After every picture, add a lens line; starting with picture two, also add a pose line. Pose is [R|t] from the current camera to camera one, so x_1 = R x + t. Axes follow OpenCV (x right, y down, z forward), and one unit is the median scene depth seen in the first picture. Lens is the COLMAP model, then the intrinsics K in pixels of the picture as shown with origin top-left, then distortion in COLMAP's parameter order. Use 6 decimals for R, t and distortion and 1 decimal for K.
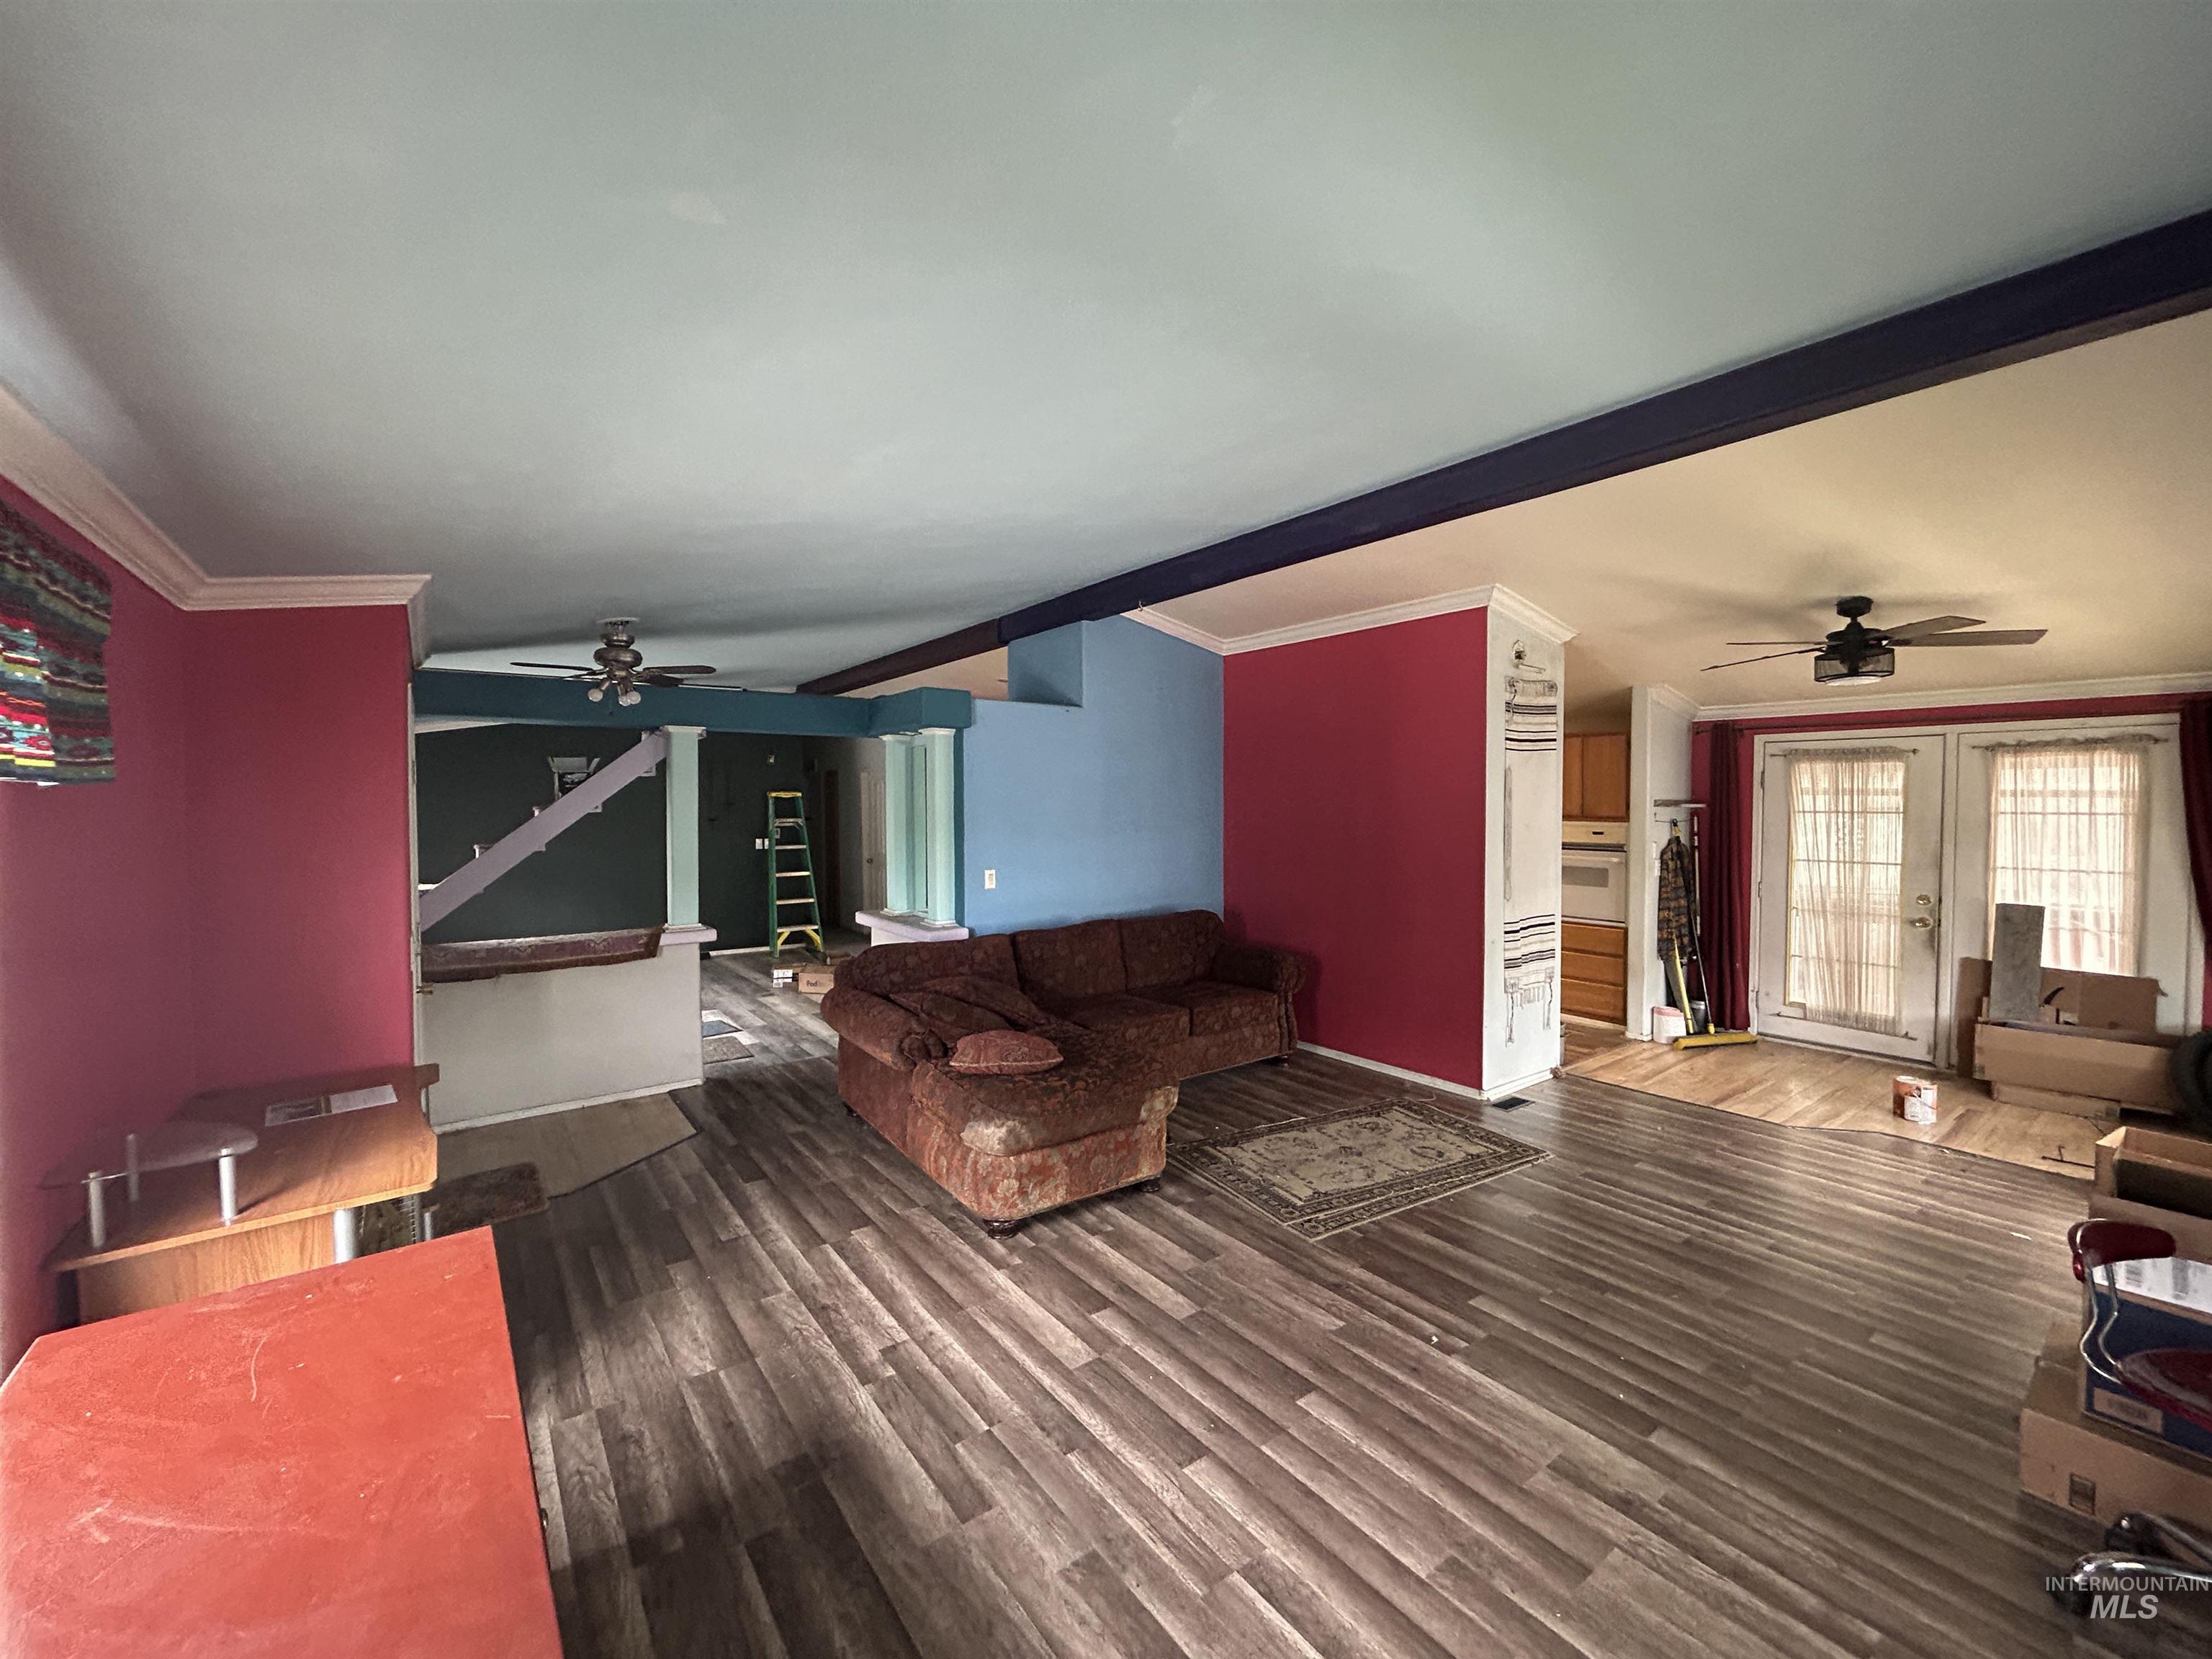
lens RADIAL K [[888.9, 0, 1097.4], [0, 888.9, 826.4], [0, 0, 1]] dist [-0.000180, 0.001442]
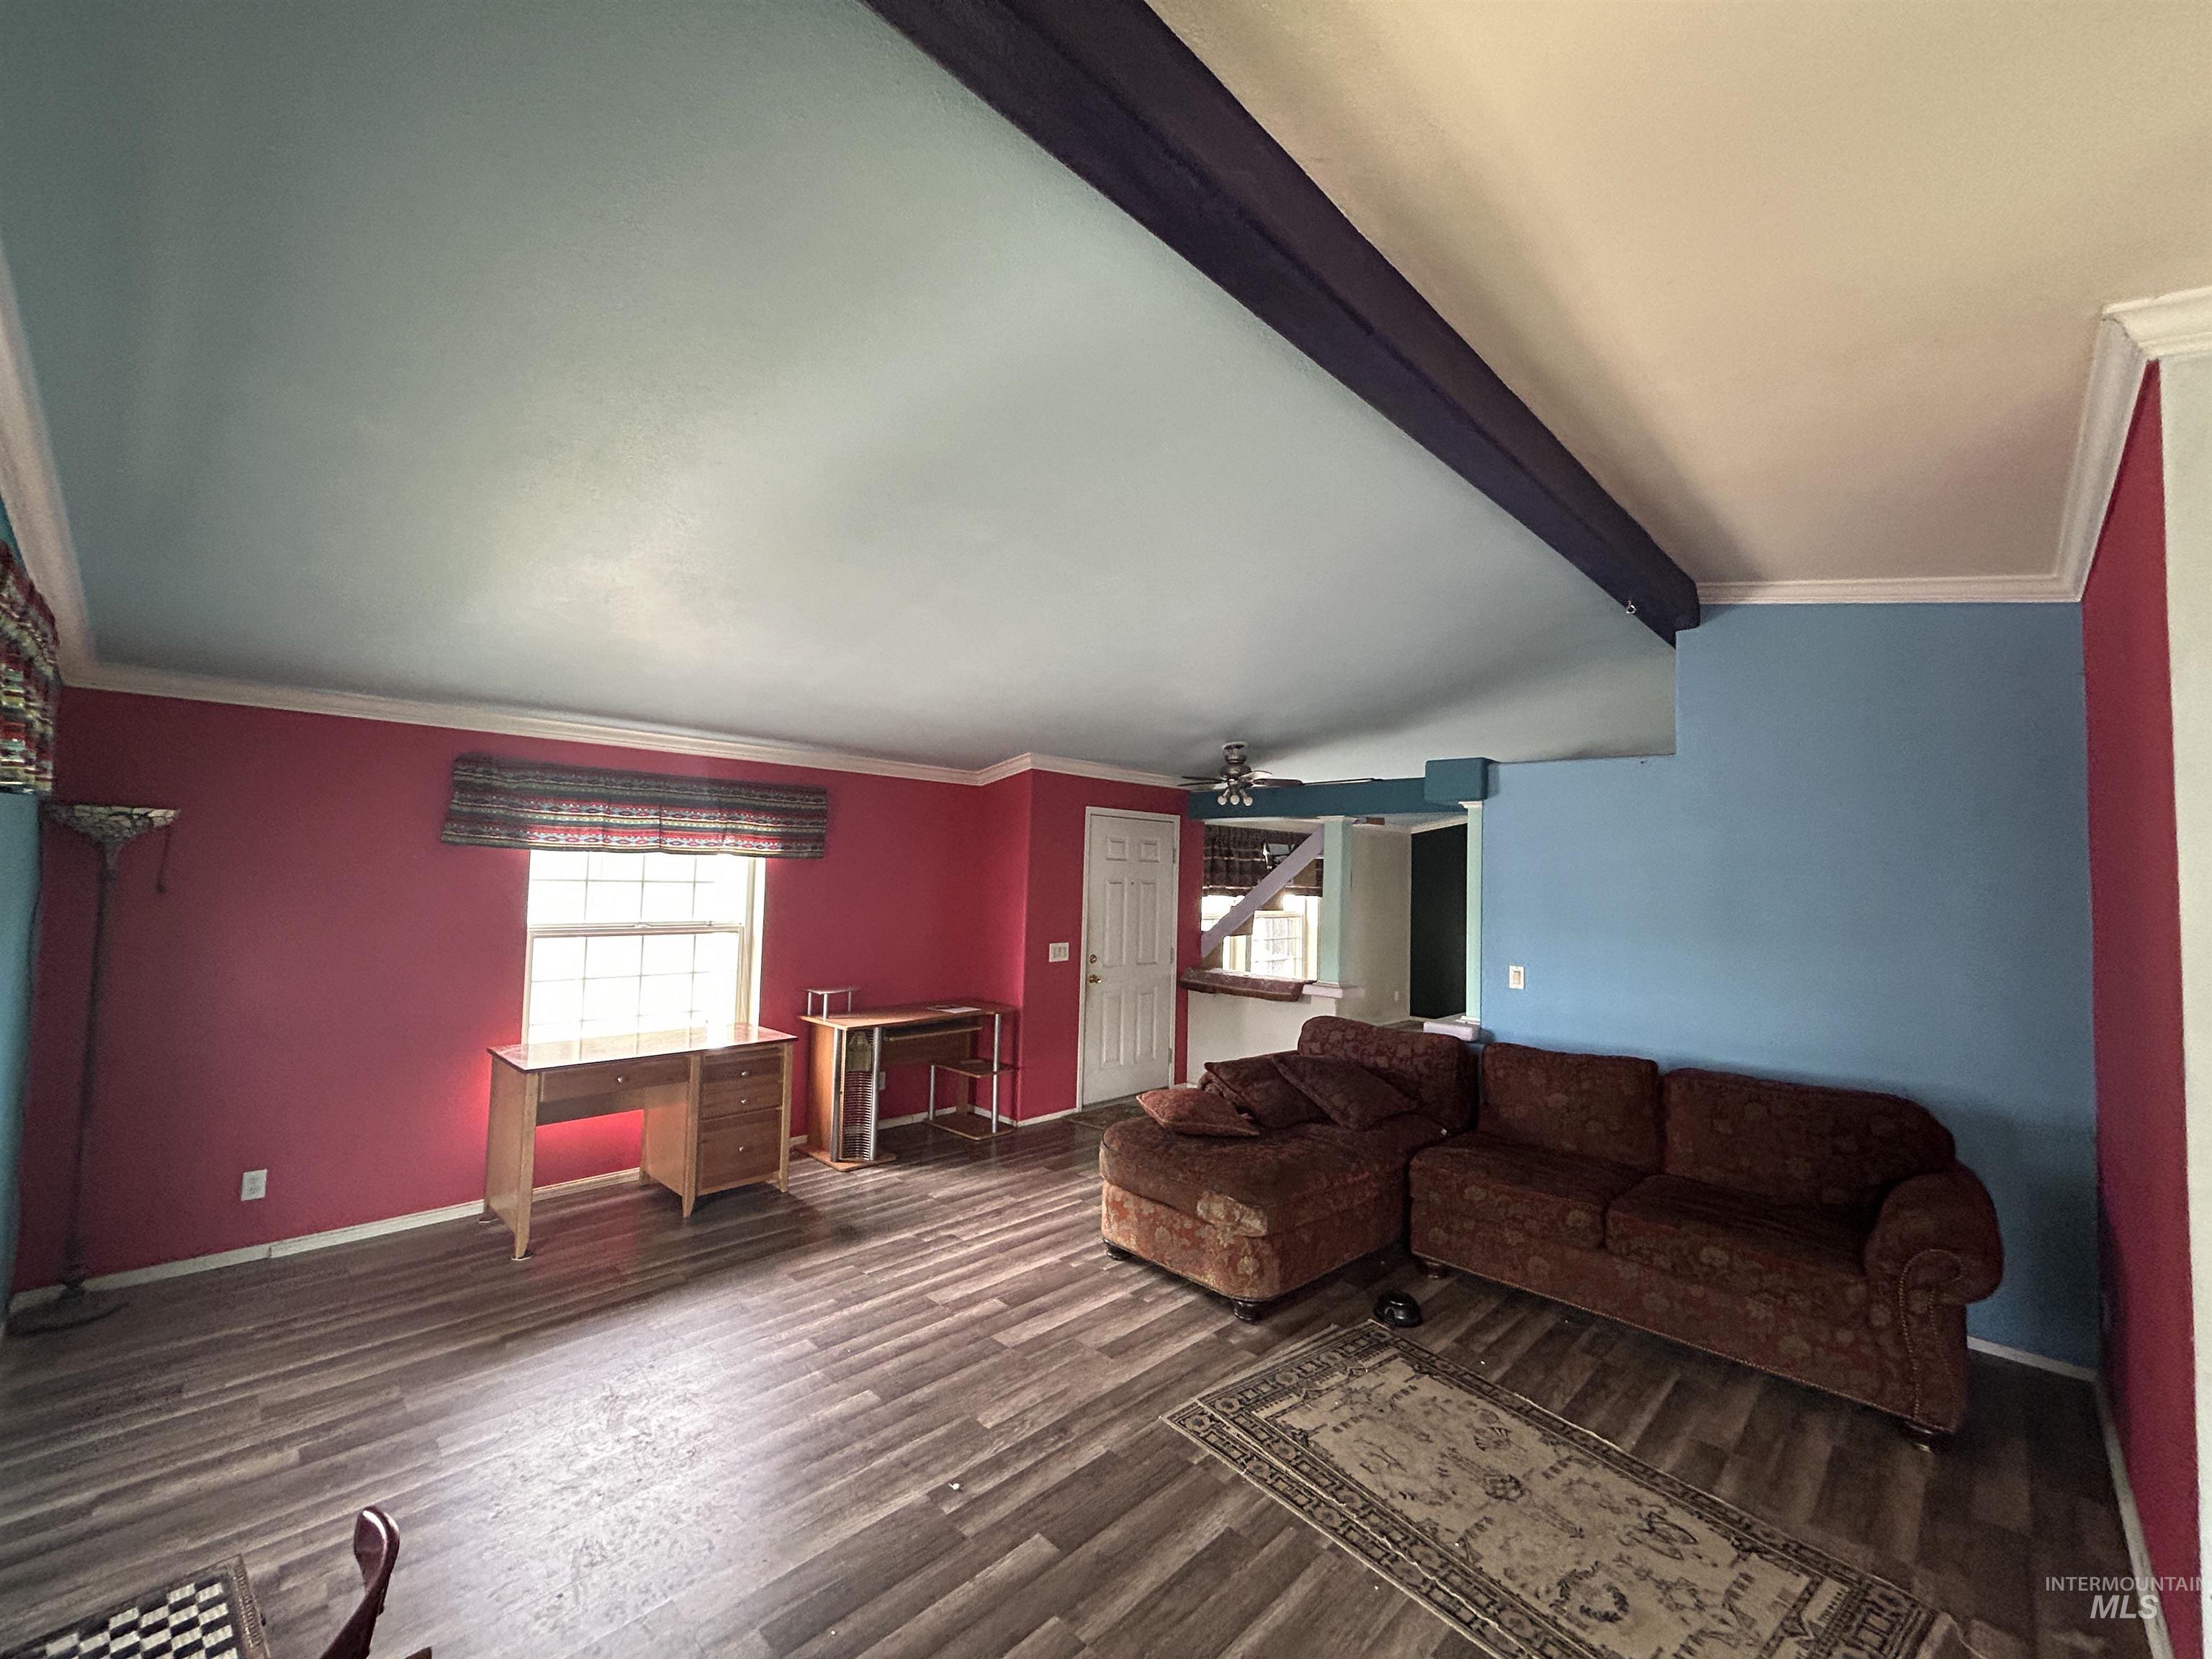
lens RADIAL K [[888.9, 0, 1107.6], [0, 888.9, 837.3], [0, 0, 1]] dist [-0.000180, 0.001442]
pose [[0.159195, -0.030617, -0.986772, 0.994804], [-0.053233, 0.997799, -0.039547, -0.028025], [0.985811, 0.058824, 0.157215, 0.748755]]
